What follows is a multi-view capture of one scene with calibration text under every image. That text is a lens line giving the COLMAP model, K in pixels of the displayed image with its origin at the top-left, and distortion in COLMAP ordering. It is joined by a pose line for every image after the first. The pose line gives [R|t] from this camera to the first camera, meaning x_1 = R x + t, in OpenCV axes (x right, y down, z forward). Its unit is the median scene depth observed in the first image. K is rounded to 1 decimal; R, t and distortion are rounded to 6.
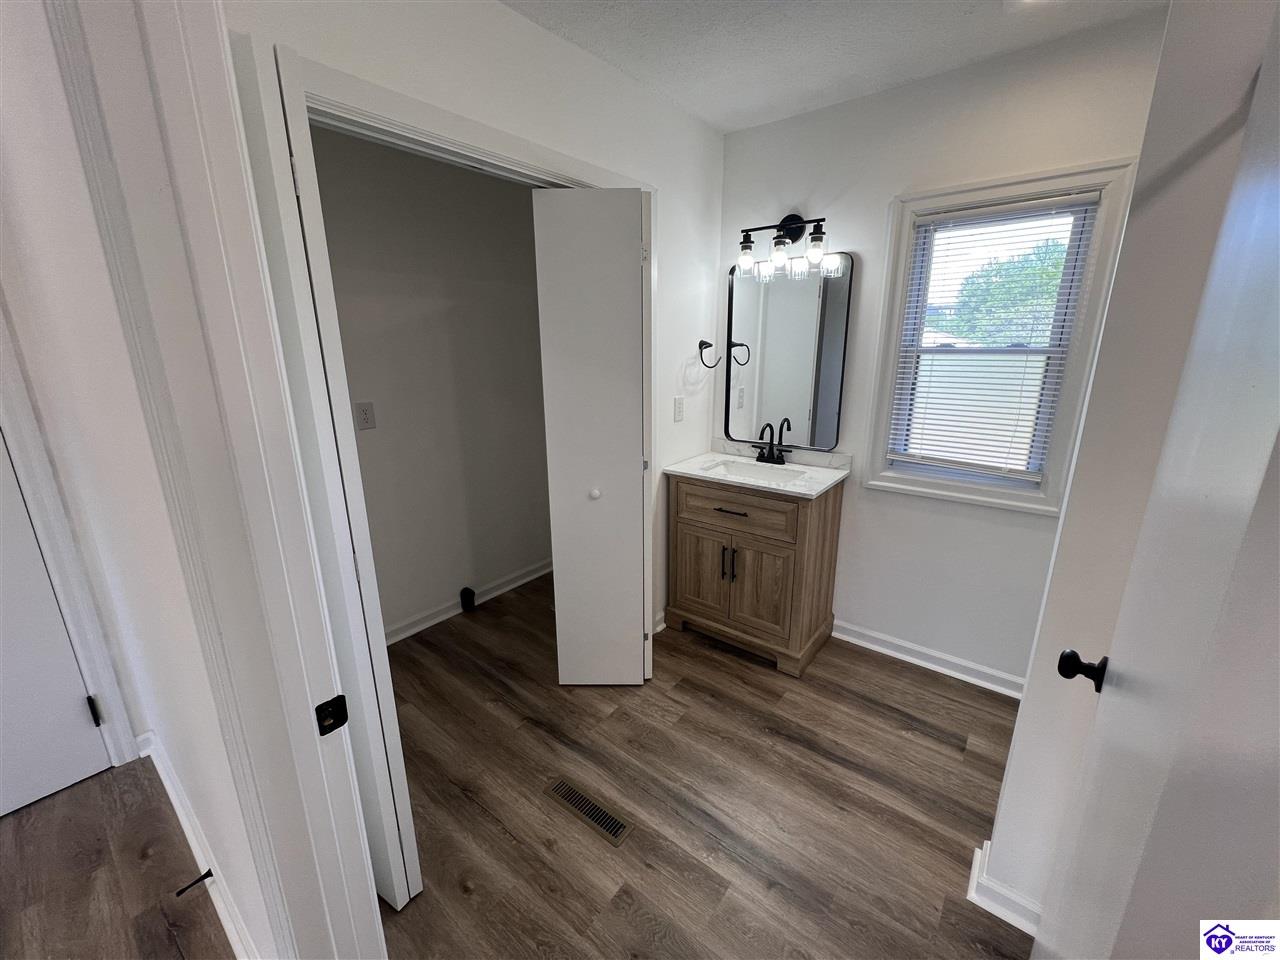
lens RADIAL K [[505.2, 0, 637.0], [0, 505.2, 474.3], [0, 0, 1]] dist [-0.004057, 0.000124]
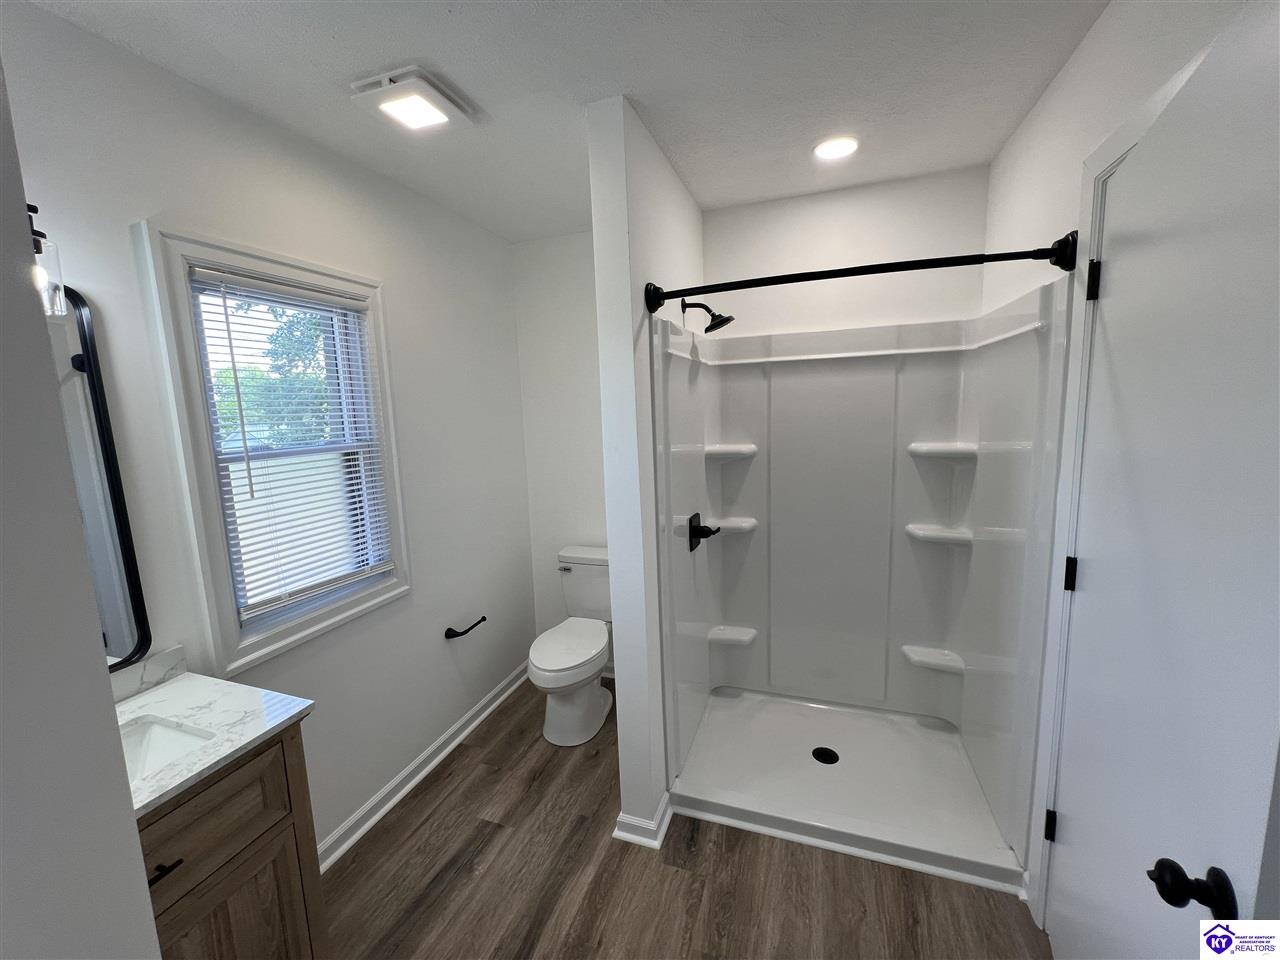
lens RADIAL K [[505.2, 0, 638.1], [0, 505.2, 477.1], [0, 0, 1]] dist [-0.004057, 0.000124]
pose [[-0.316384, -0.110079, 0.942223, -0.310943], [0.281721, 0.937531, 0.204129, -0.232450], [-0.905834, 0.330027, -0.265608, 0.777223]]
